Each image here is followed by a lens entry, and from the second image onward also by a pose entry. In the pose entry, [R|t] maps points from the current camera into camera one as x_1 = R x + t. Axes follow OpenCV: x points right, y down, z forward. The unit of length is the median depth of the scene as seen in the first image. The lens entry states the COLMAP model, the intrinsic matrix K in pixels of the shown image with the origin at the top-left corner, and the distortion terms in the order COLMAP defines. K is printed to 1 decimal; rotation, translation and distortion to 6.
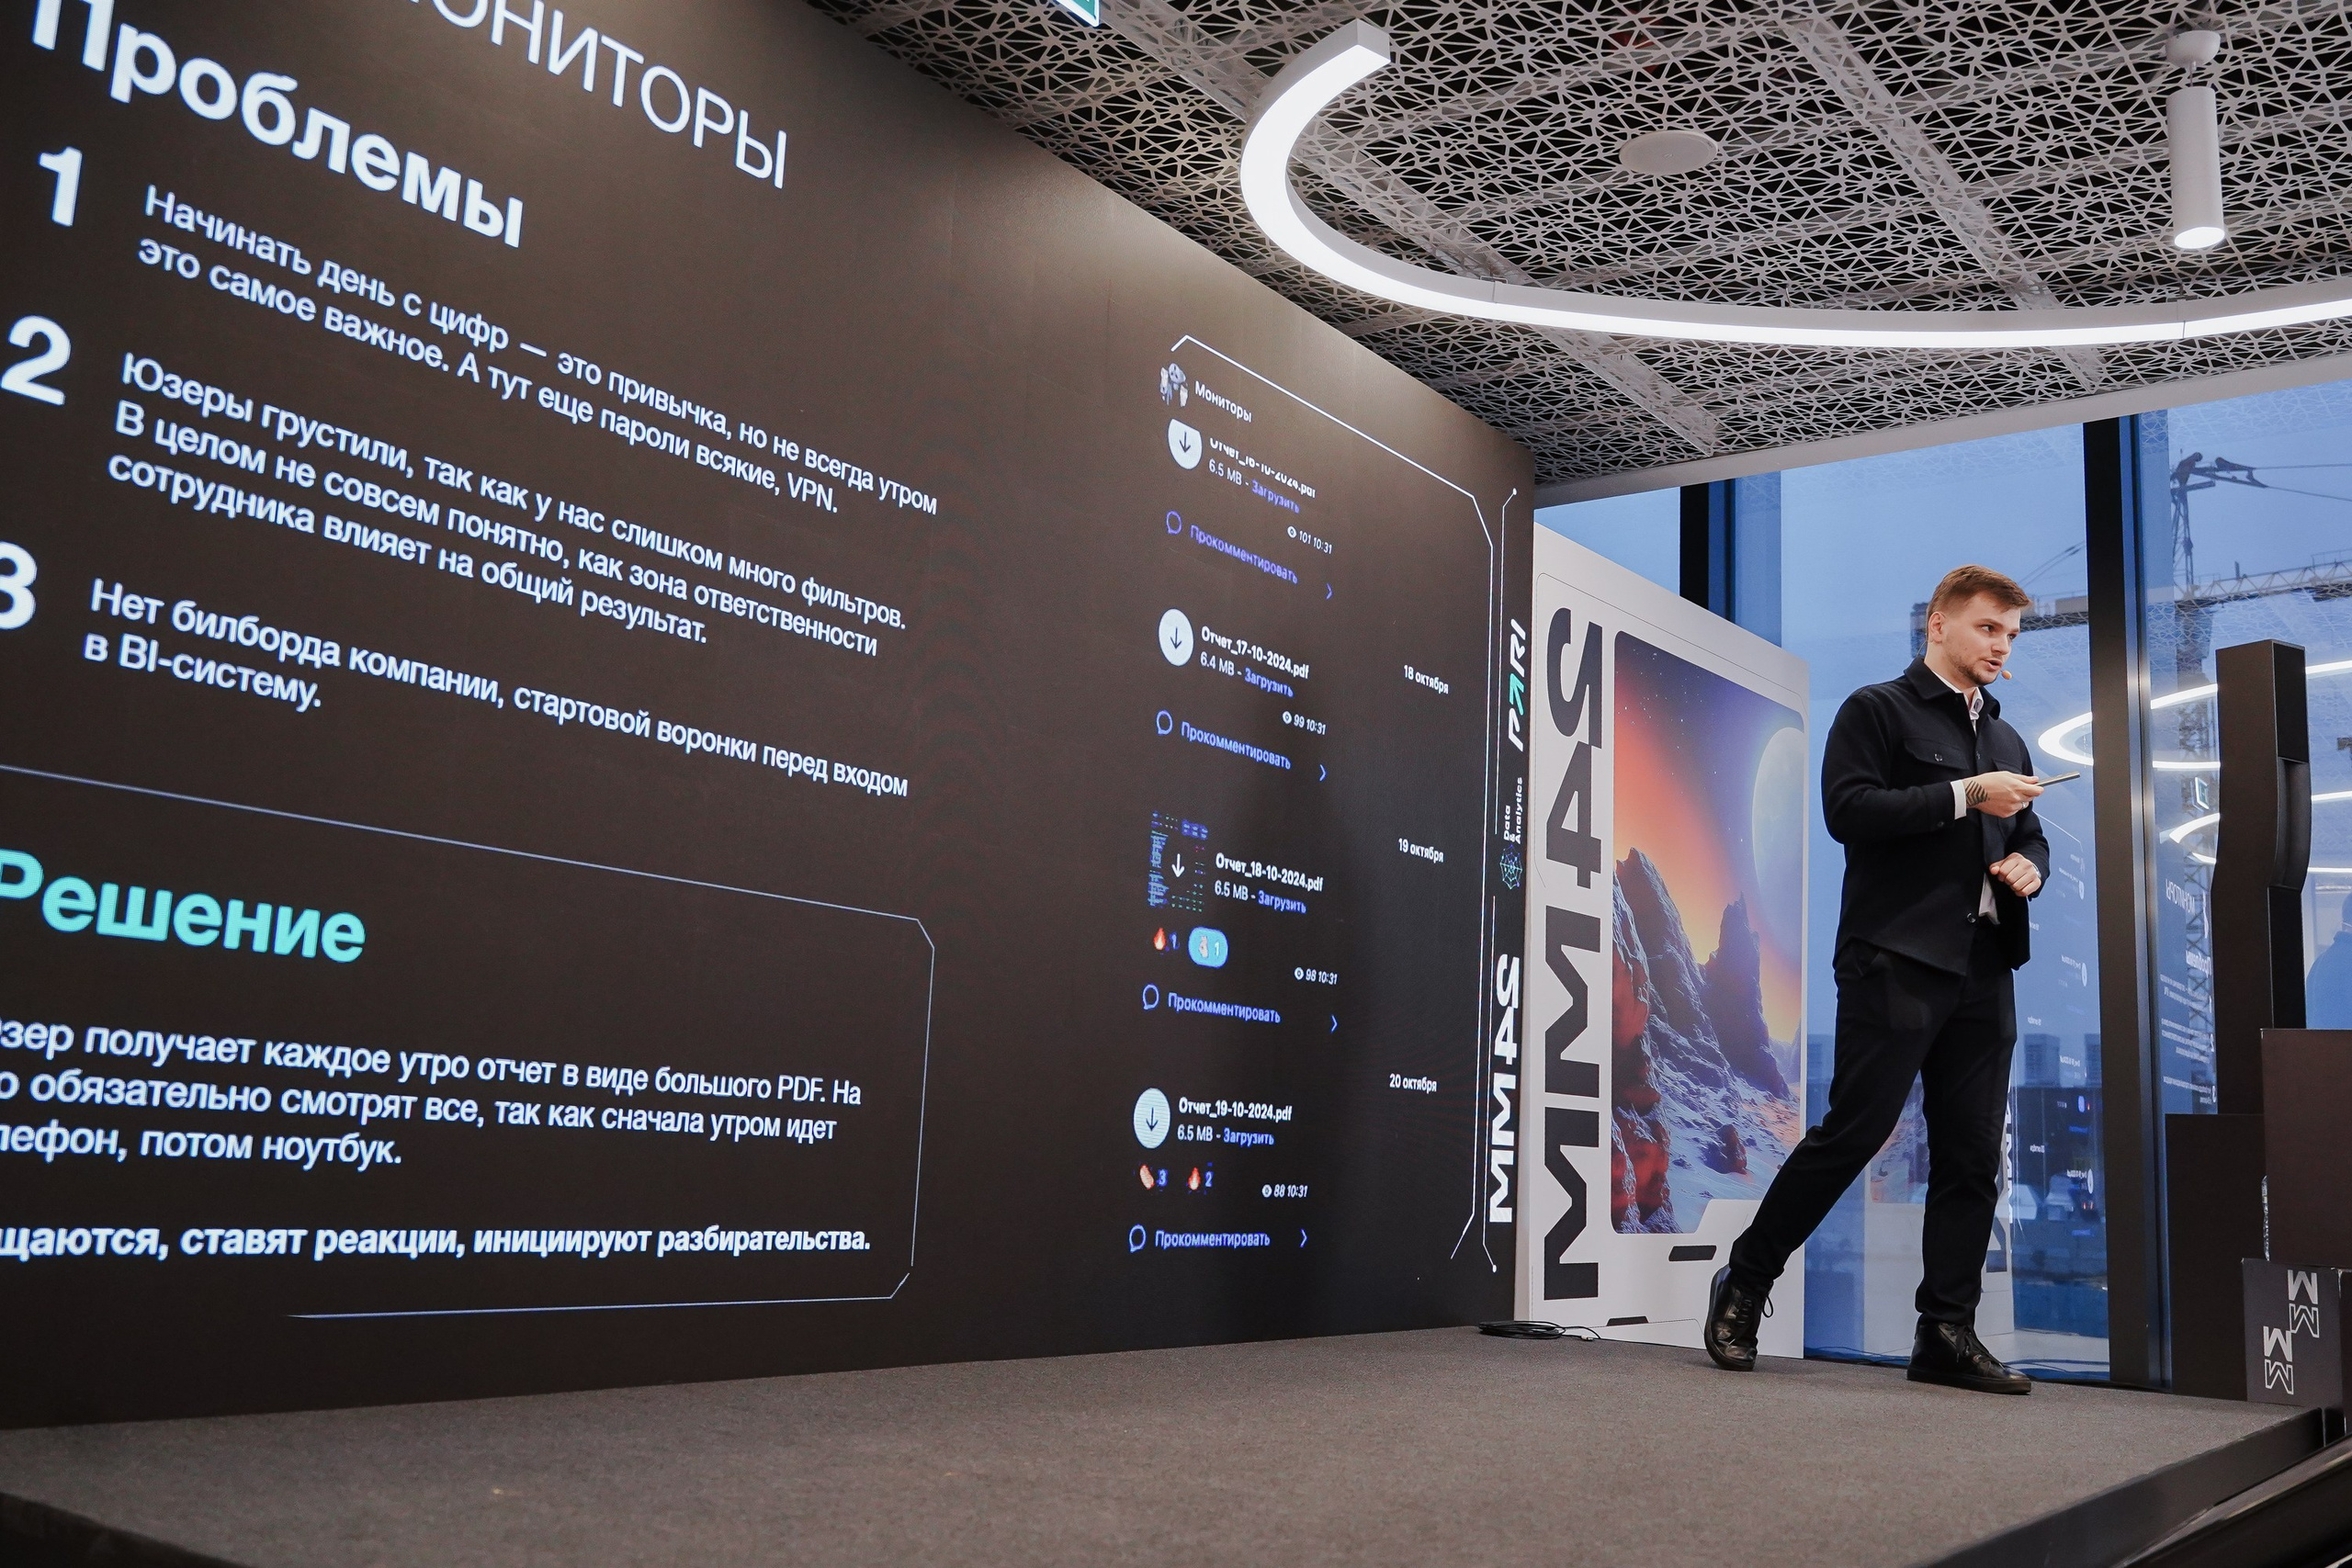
lens RADIAL K [[2128.1, 0, 1157.8], [0, 2128.1, 788.6], [0, 0, 1]] dist [-0.009718, 0.000000]
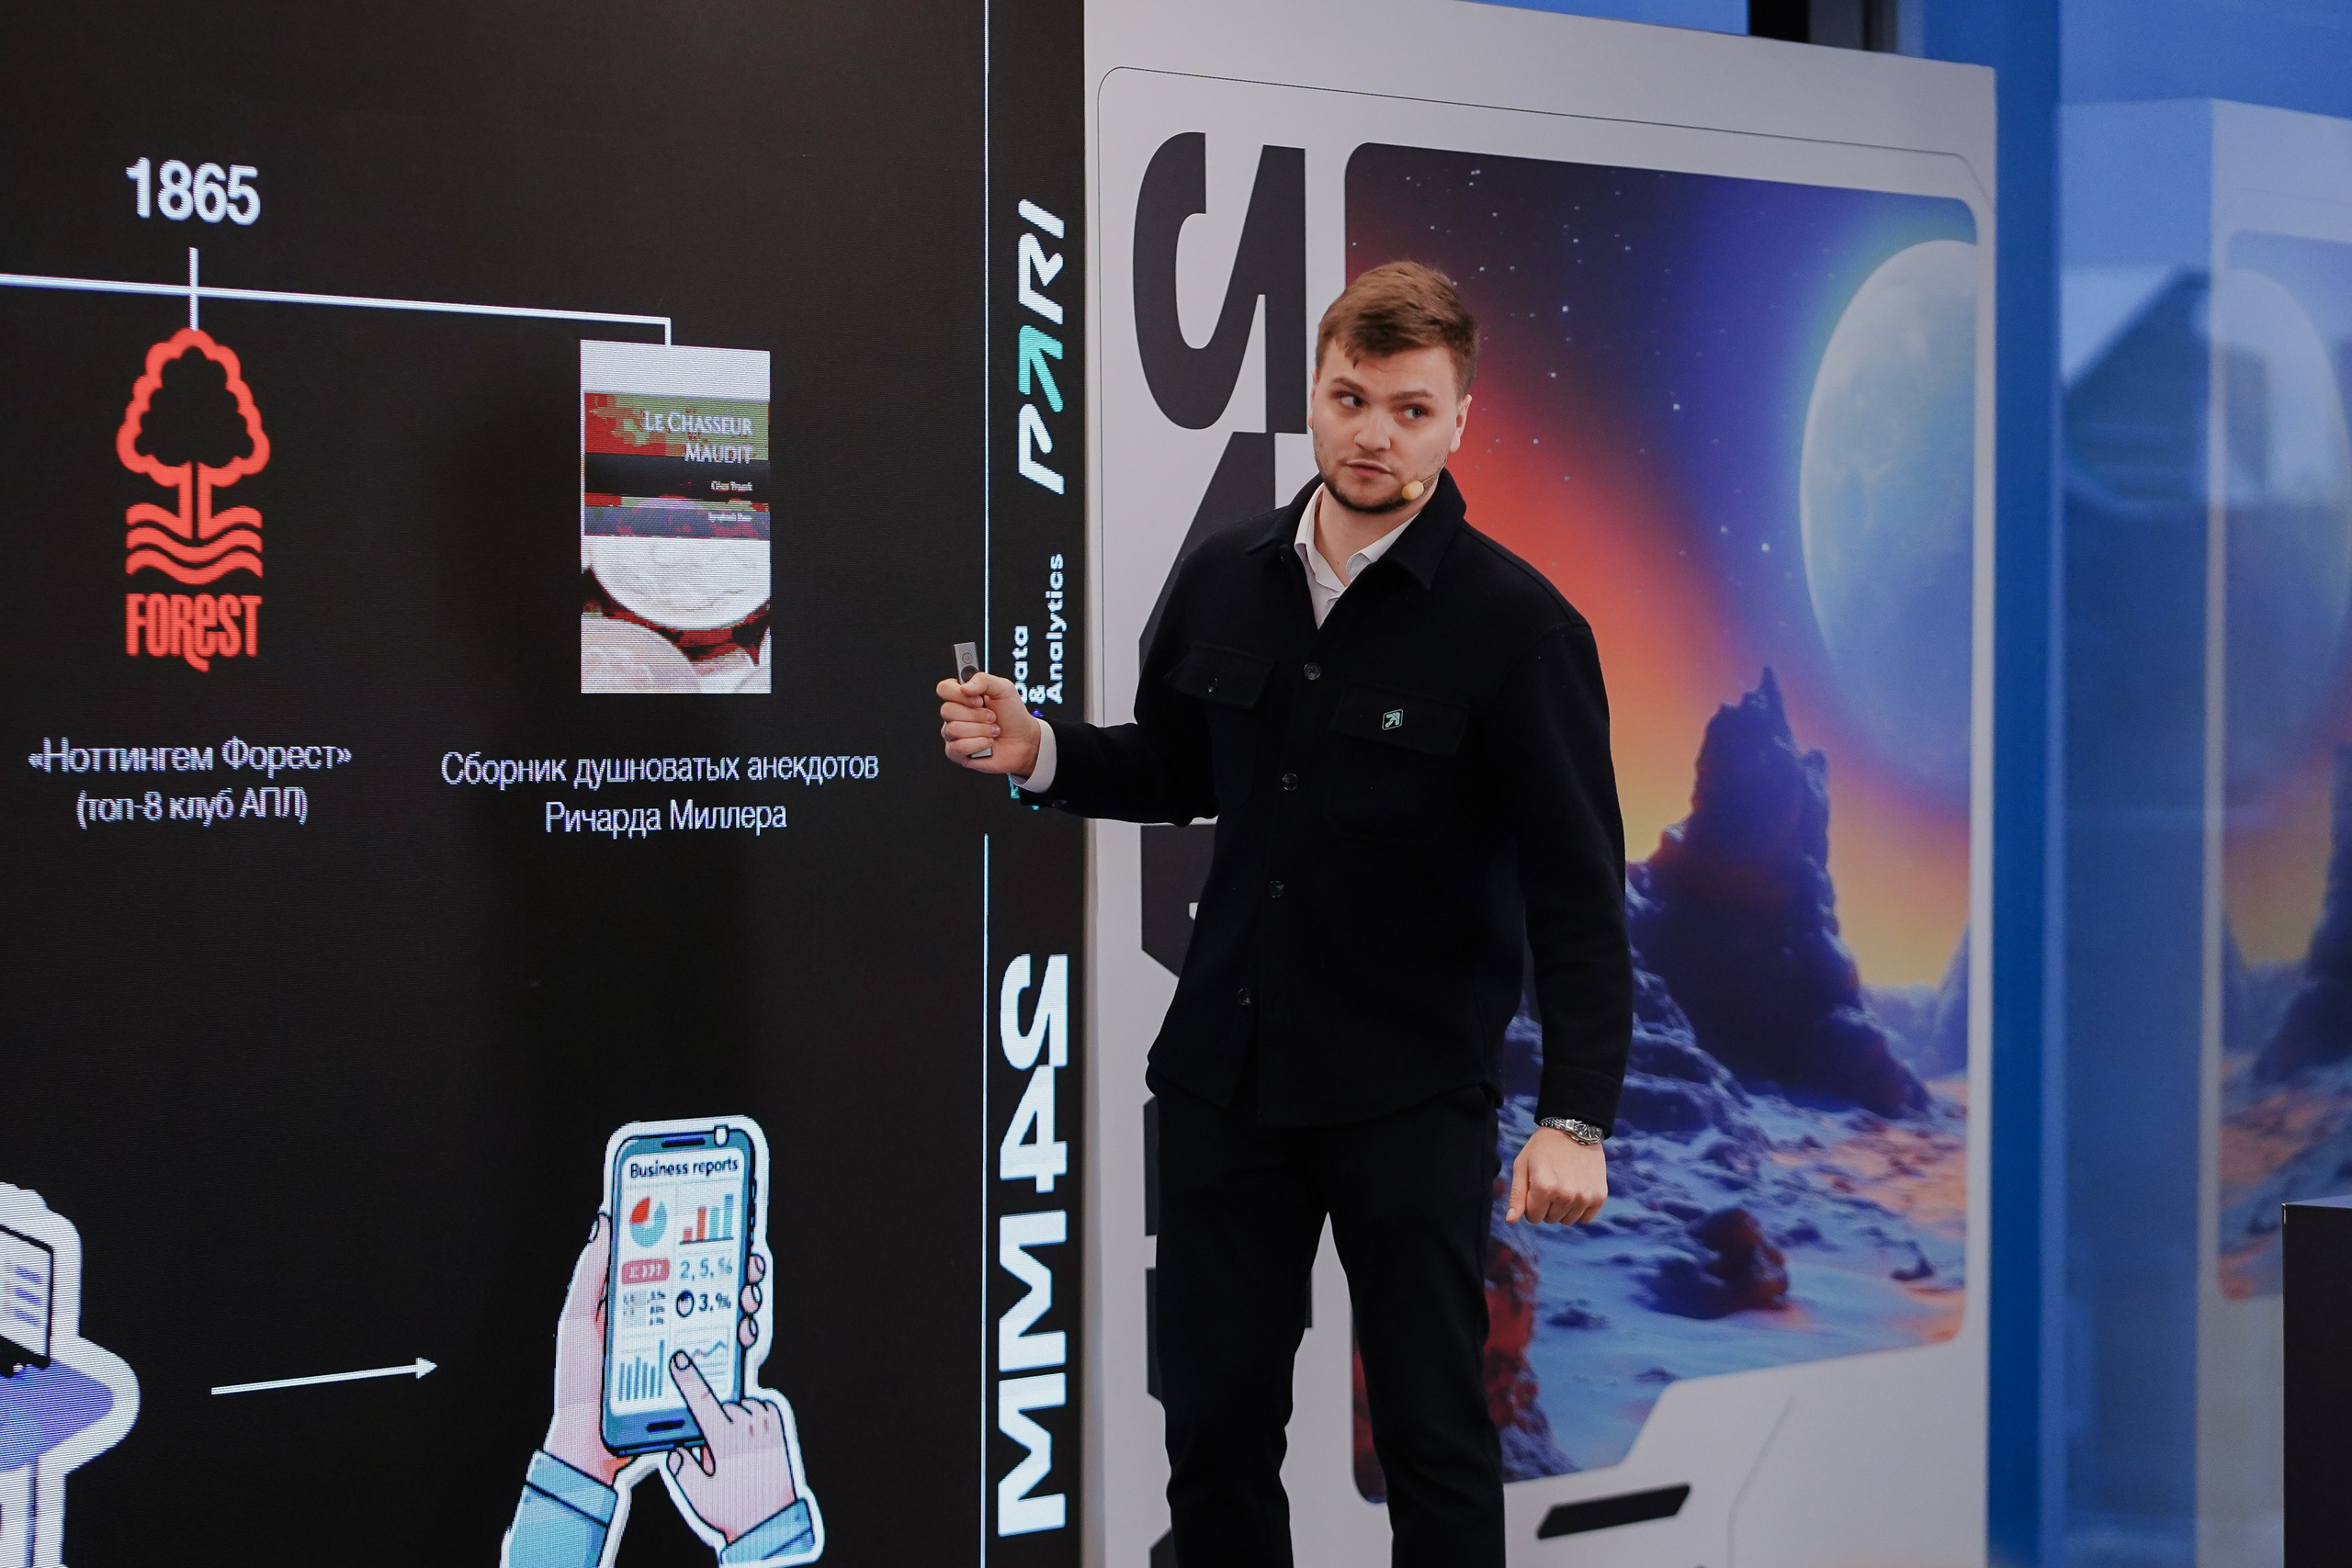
lens RADIAL K [[6103.7, 0, 1110.5], [0, 6103.7, 707.7], [0, 0, 1]] dist [0.046839, 0.000000]
pose [[0.996074, -0.053341, -0.070647, 0.265937], [0.064264, 0.984582, 0.162690, -0.179029], [0.060880, -0.166591, 0.984145, -0.269059]]
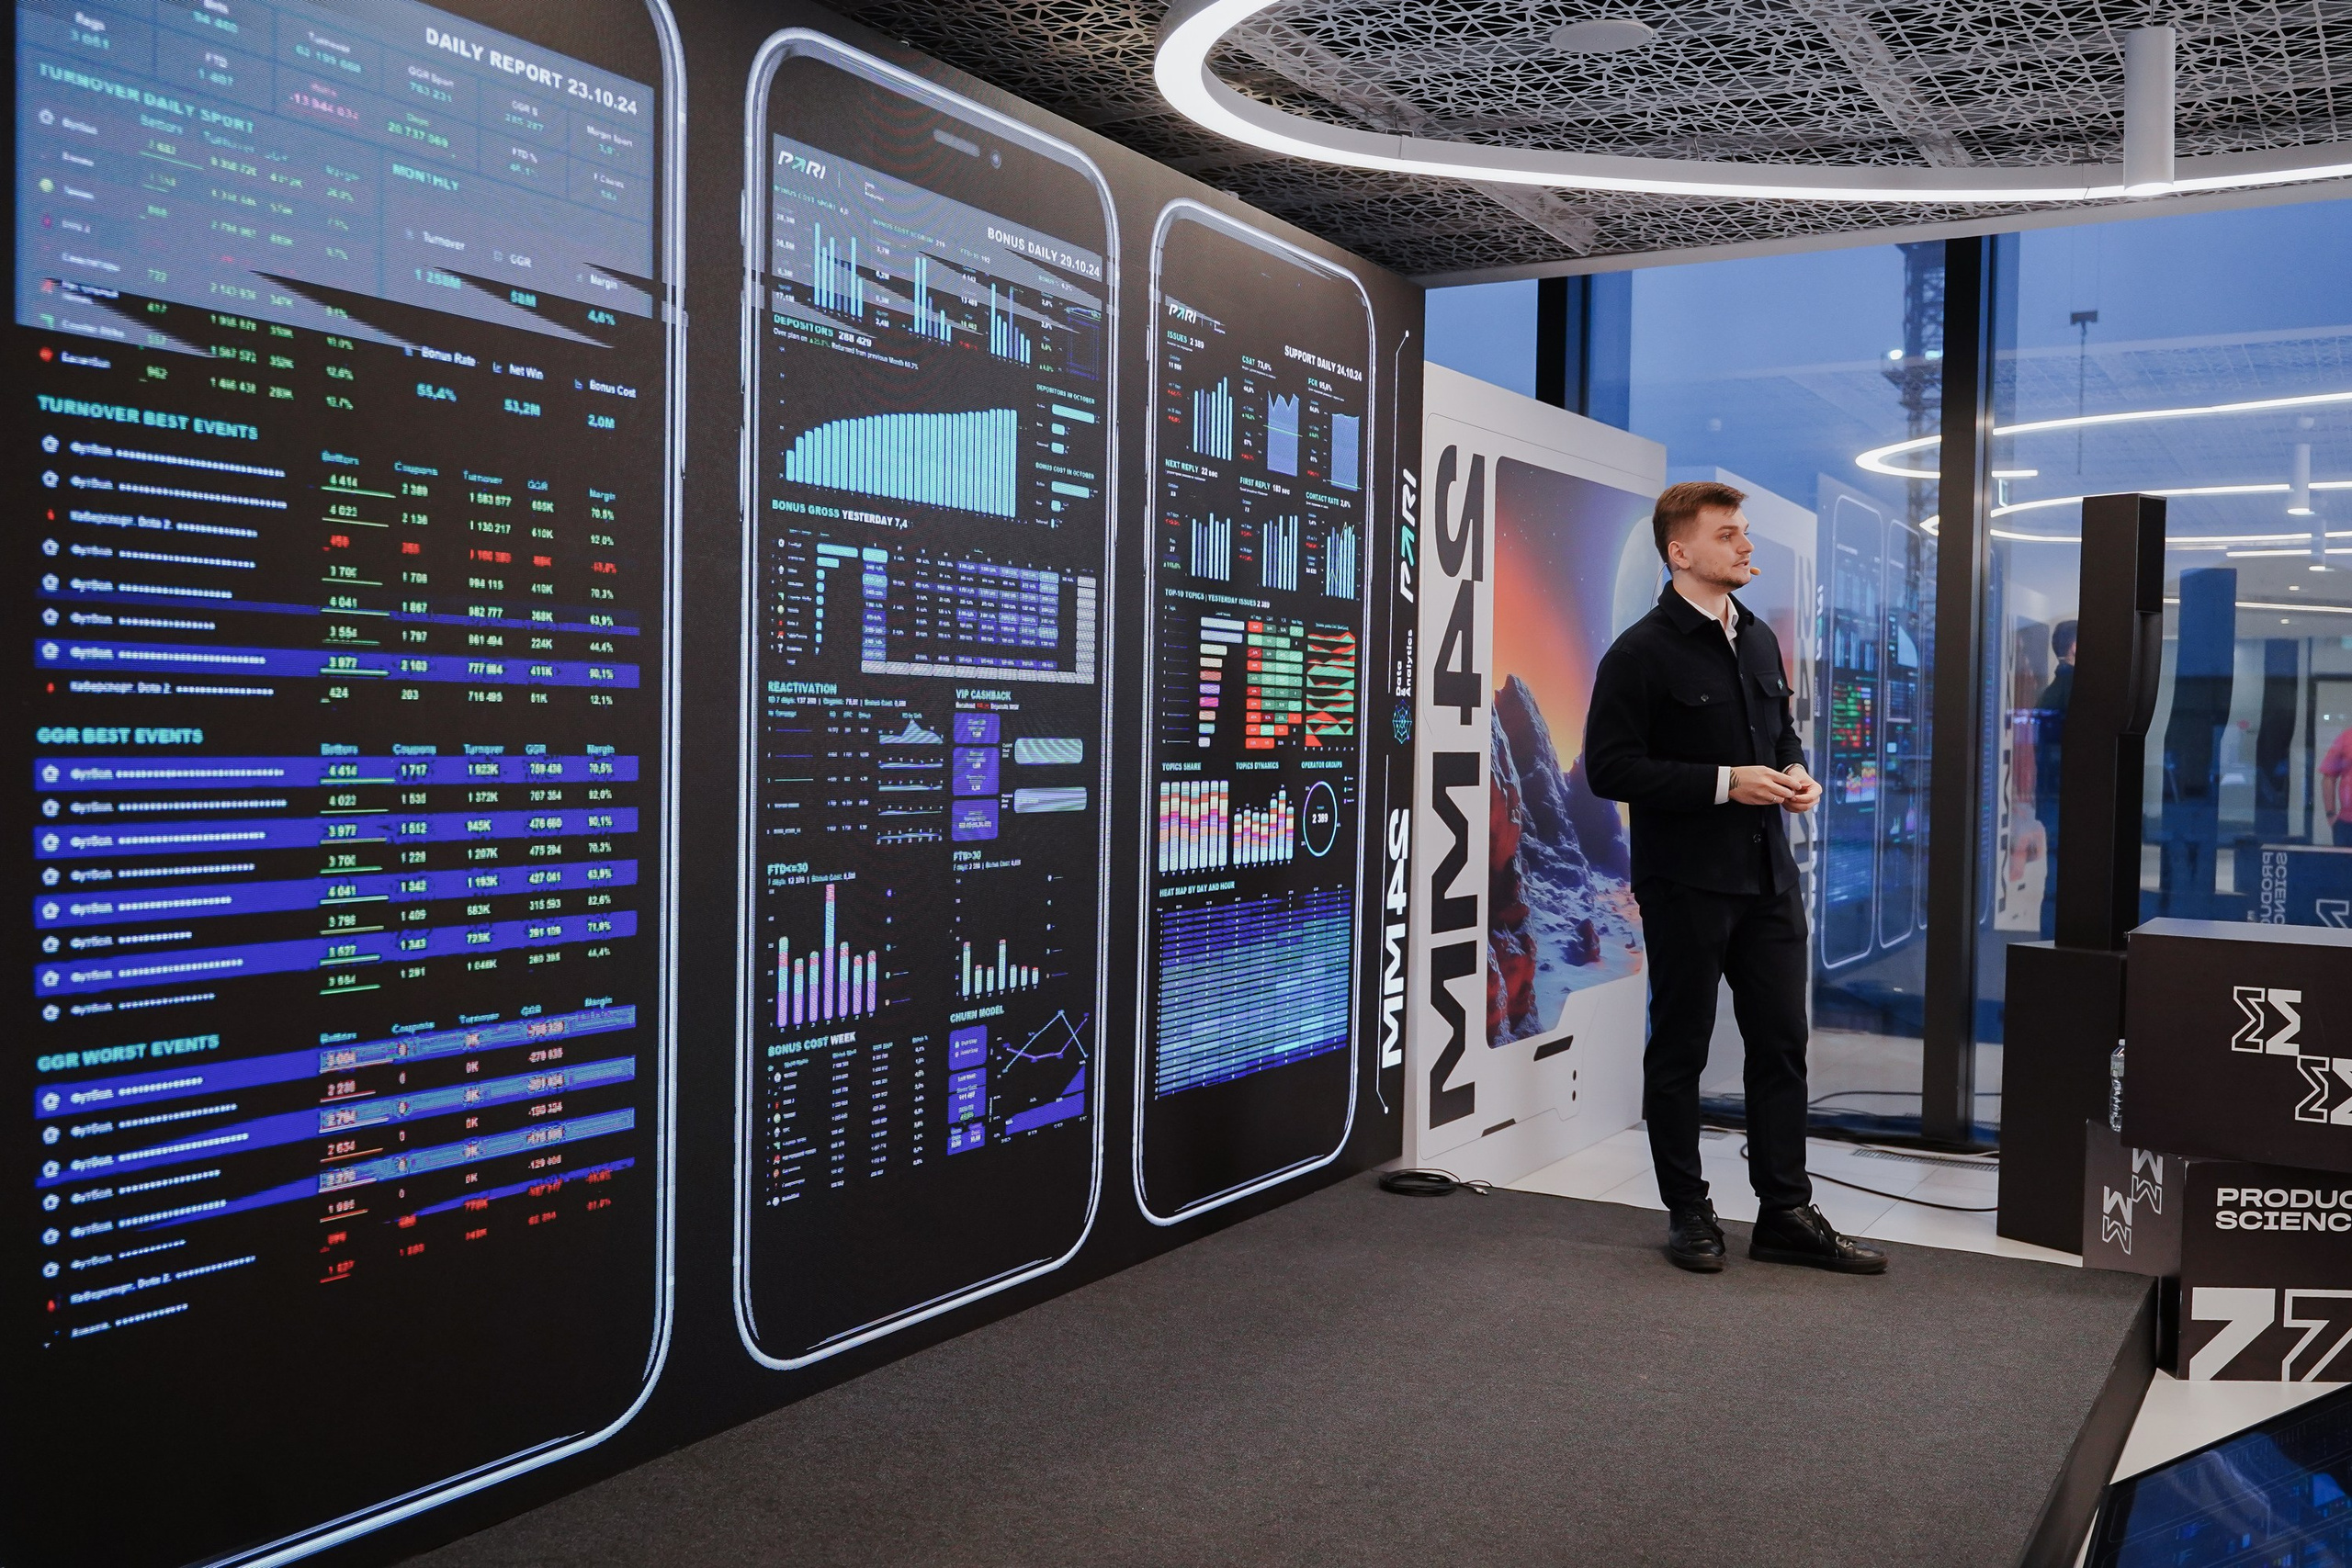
lens RADIAL K [[2073.4, 0, 1156.2], [0, 2073.4, 795.9], [0, 0, 1]] dist [0.003223, -0.044435]
pose [[0.994210, -0.033166, 0.102204, -0.050630], [0.011430, 0.978418, 0.206319, -0.129387], [-0.106841, -0.203957, 0.973132, 0.044296]]
